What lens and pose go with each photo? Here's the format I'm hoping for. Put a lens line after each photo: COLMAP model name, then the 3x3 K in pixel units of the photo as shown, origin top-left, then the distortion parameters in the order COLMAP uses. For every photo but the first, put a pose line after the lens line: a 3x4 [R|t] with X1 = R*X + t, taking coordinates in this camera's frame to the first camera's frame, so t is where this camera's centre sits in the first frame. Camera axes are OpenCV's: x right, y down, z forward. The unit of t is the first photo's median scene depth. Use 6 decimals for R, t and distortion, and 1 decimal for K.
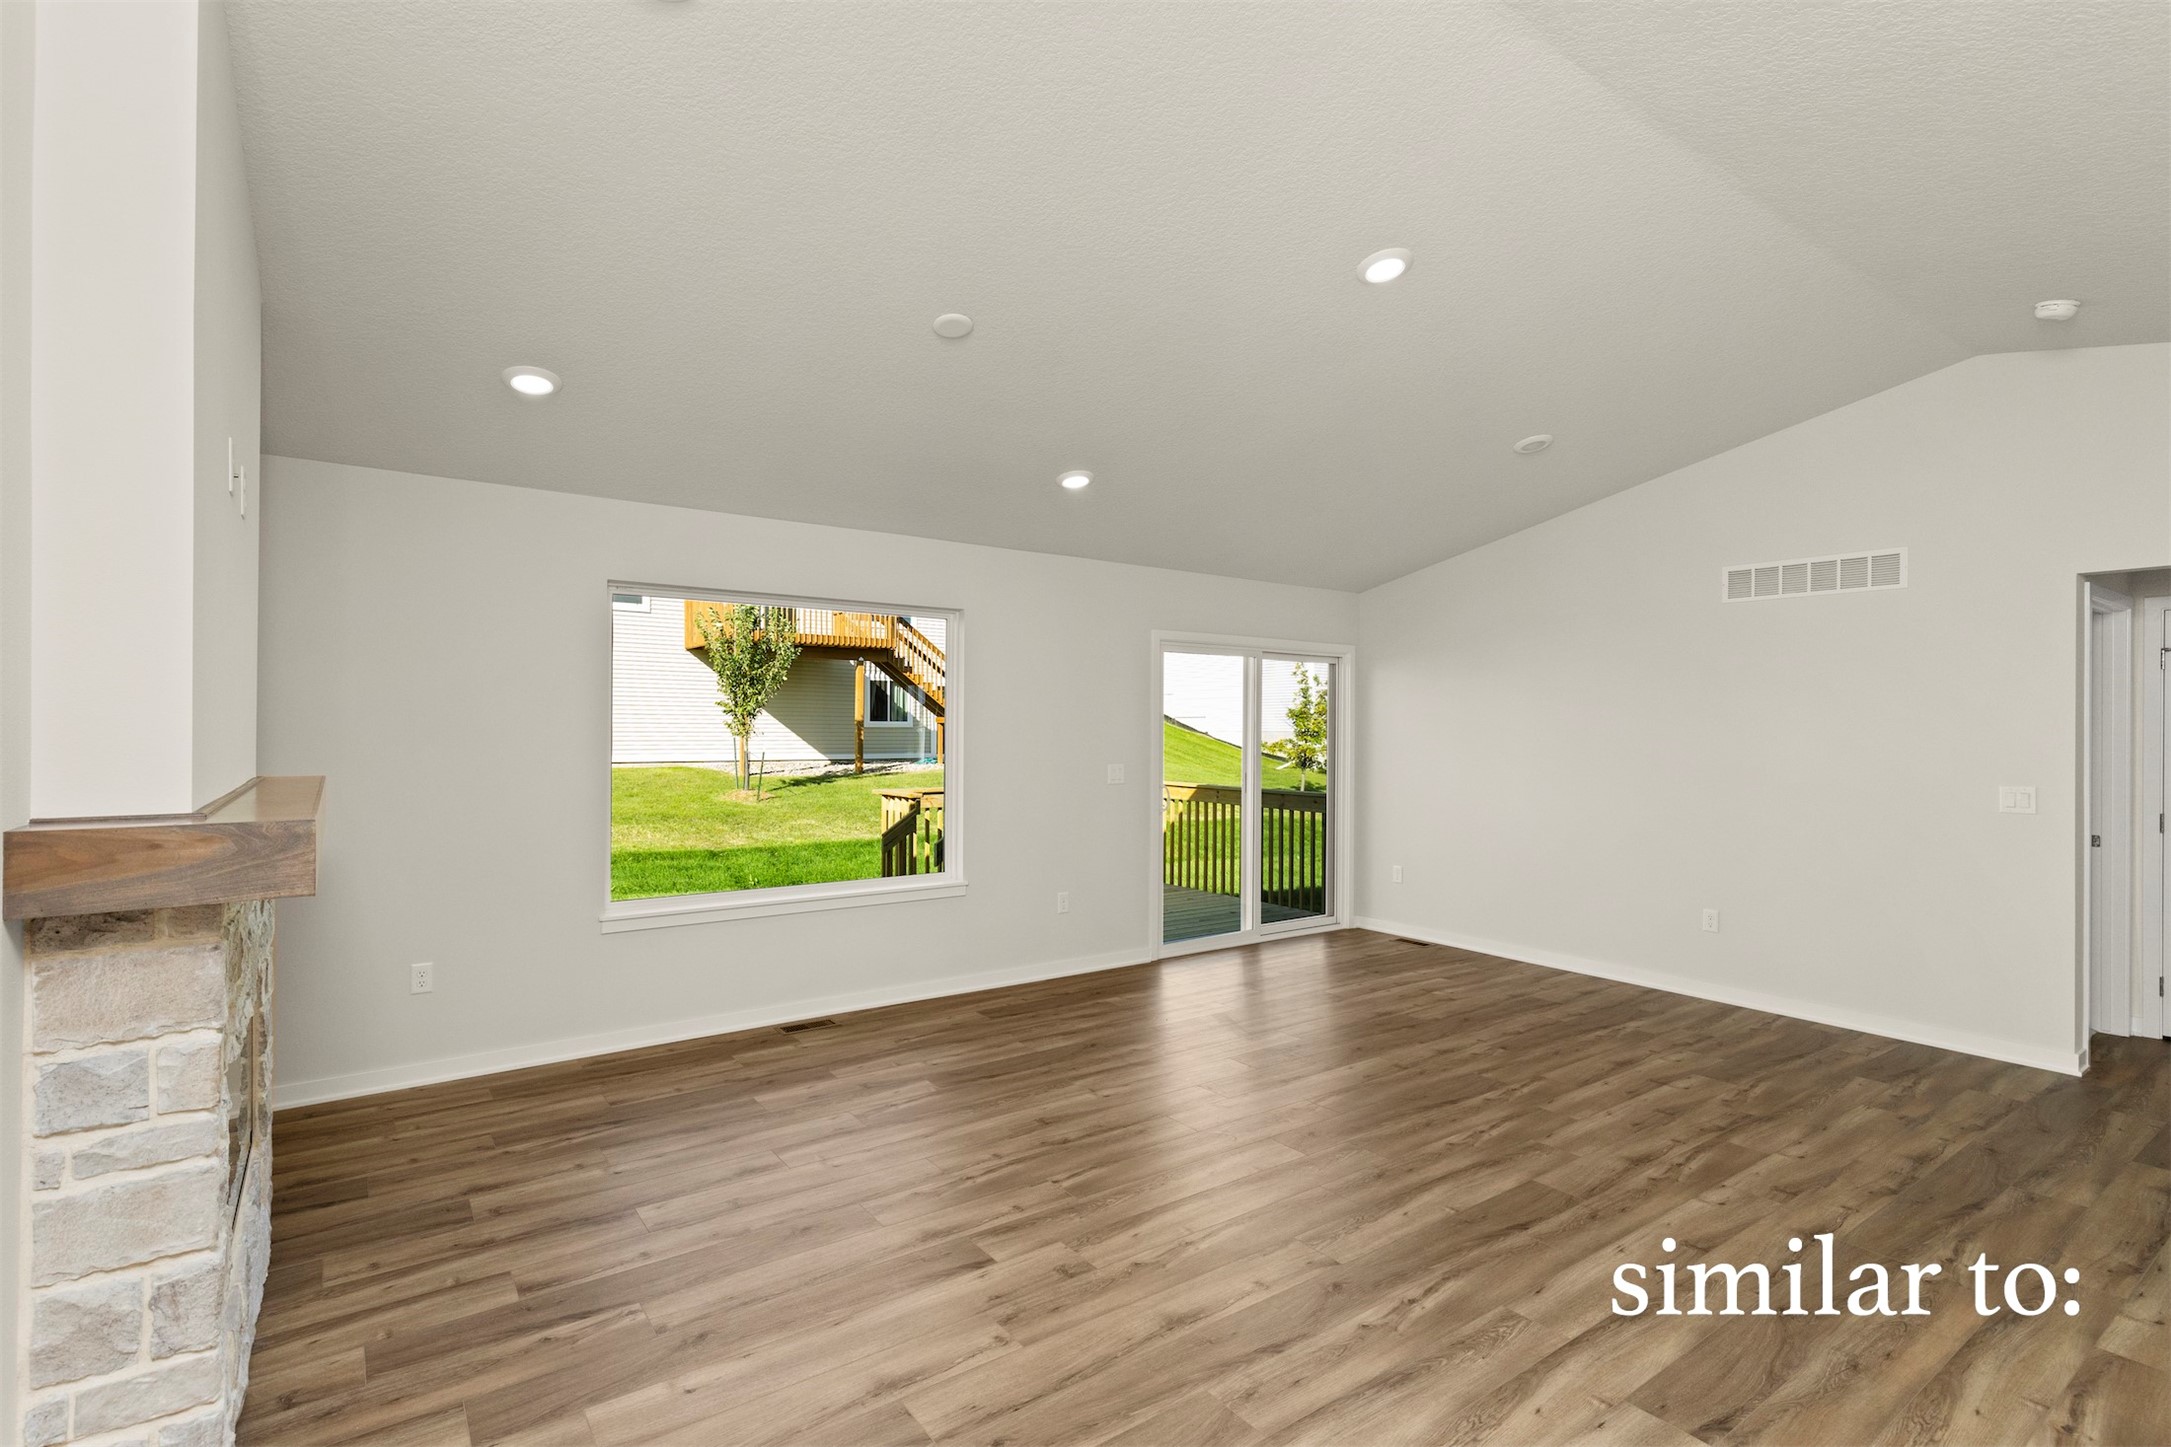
lens RADIAL K [[1021.1, 0, 1081.5], [0, 1021.1, 725.8], [0, 0, 1]] dist [0.003996, 0.000108]
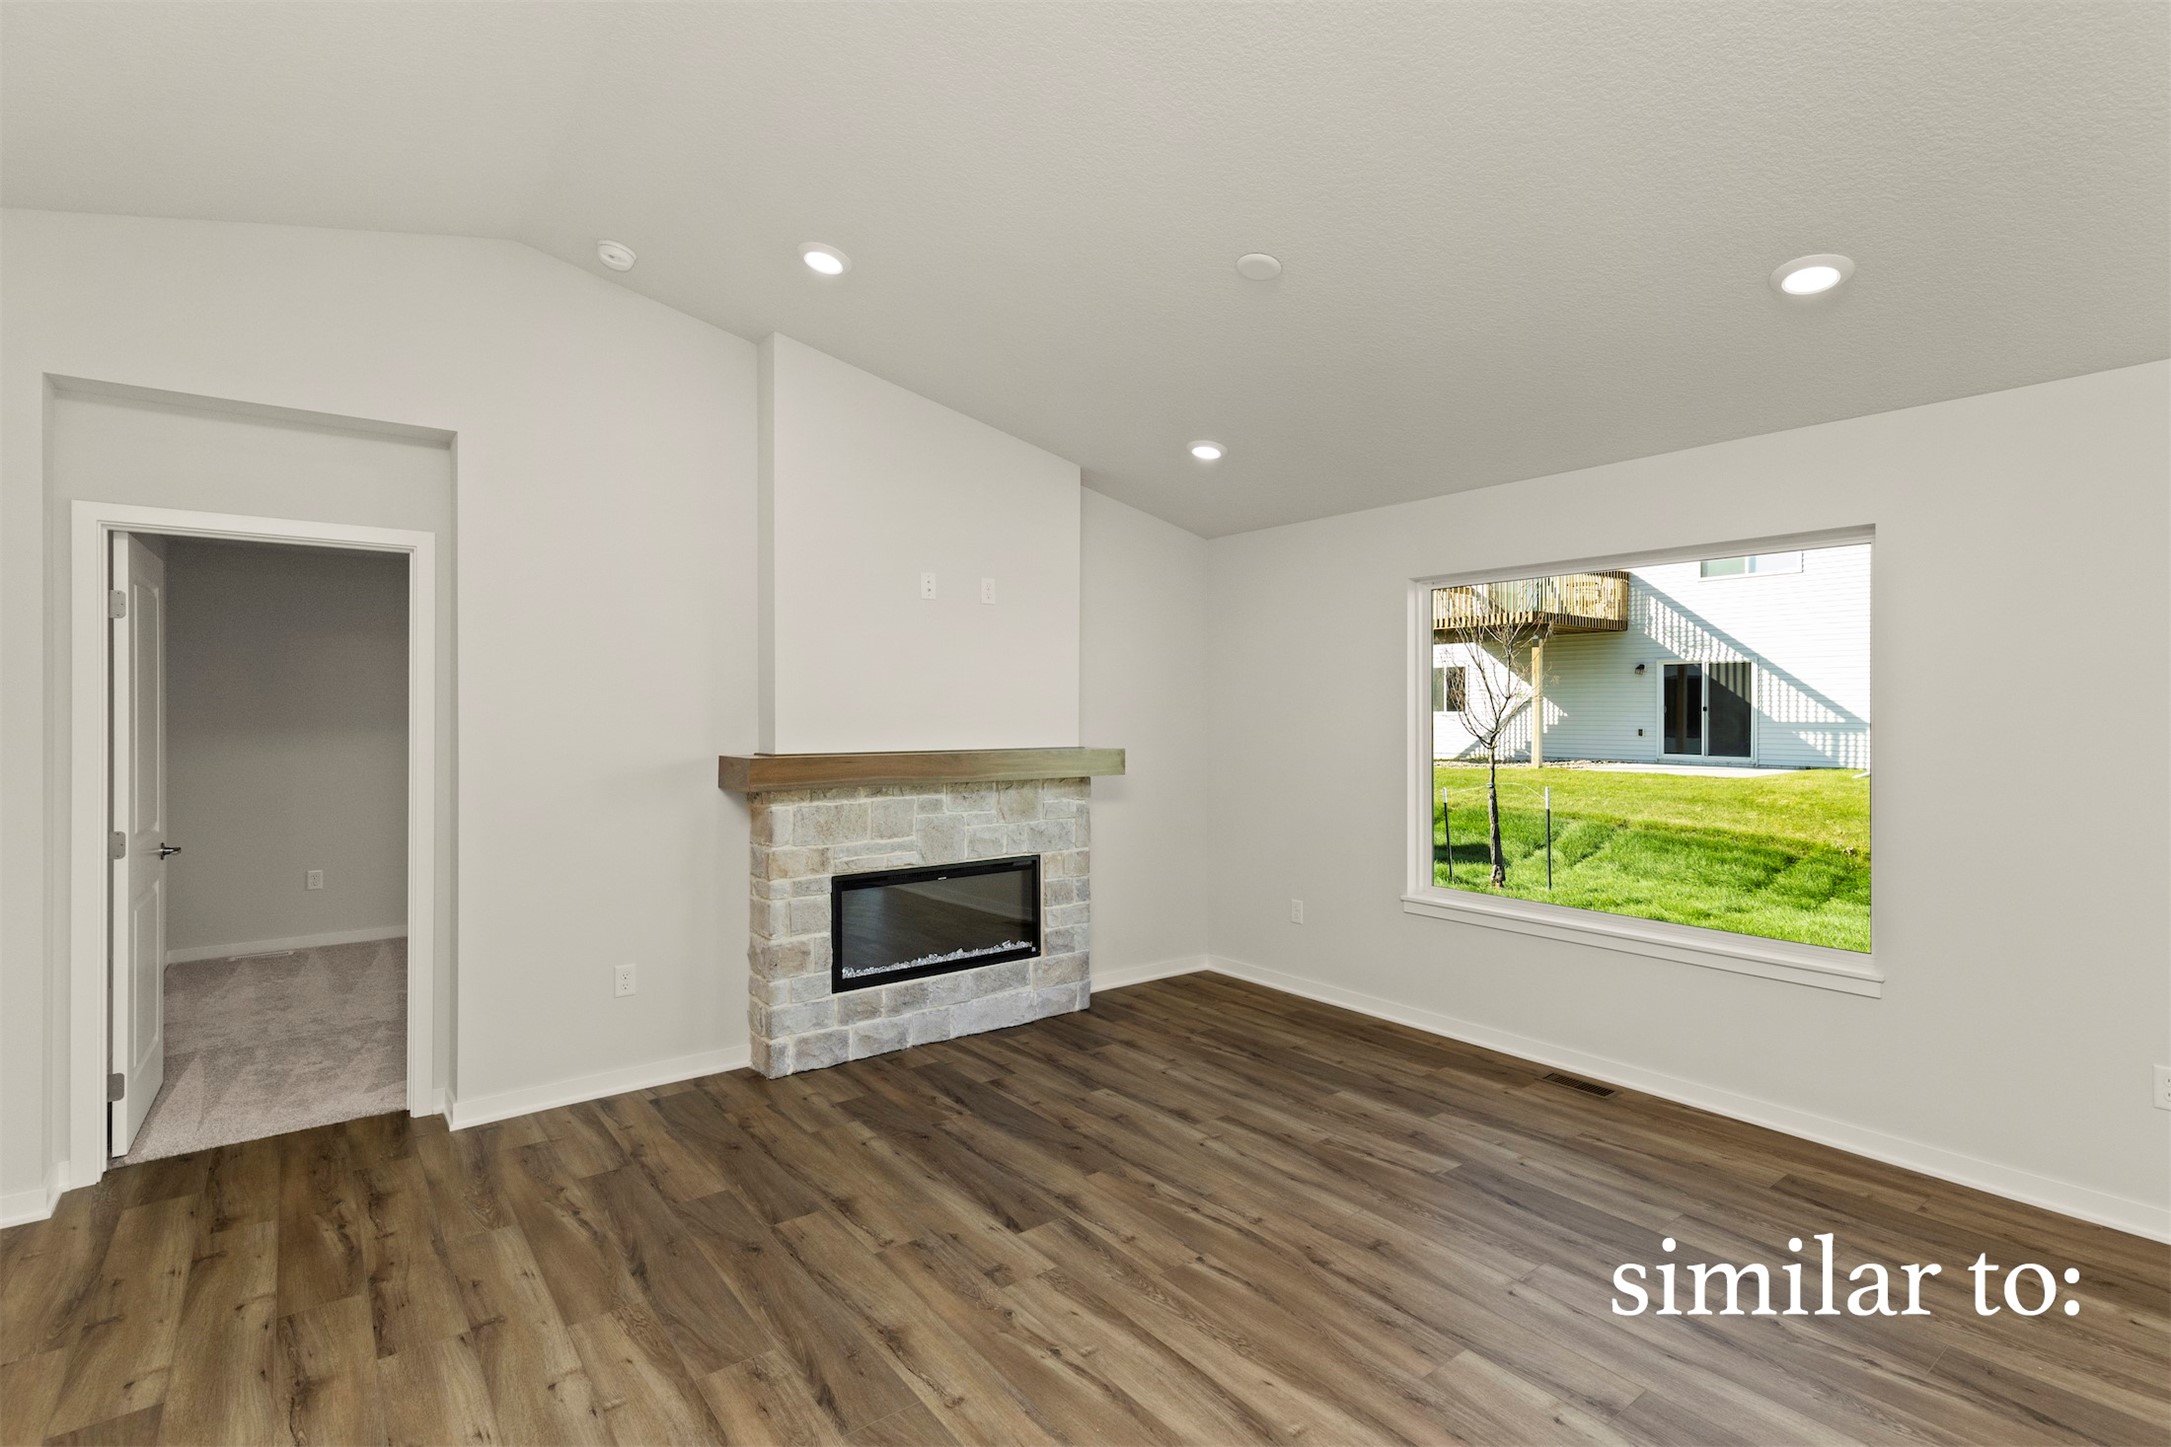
lens RADIAL K [[1021.1, 0, 1083.9], [0, 1021.1, 719.1], [0, 0, 1]] dist [0.003996, 0.000108]
pose [[0.043429, 0.004074, -0.999048, 0.734480], [-0.002846, 0.999988, 0.003954, 0.000083], [0.999052, 0.002672, 0.043440, 0.789883]]
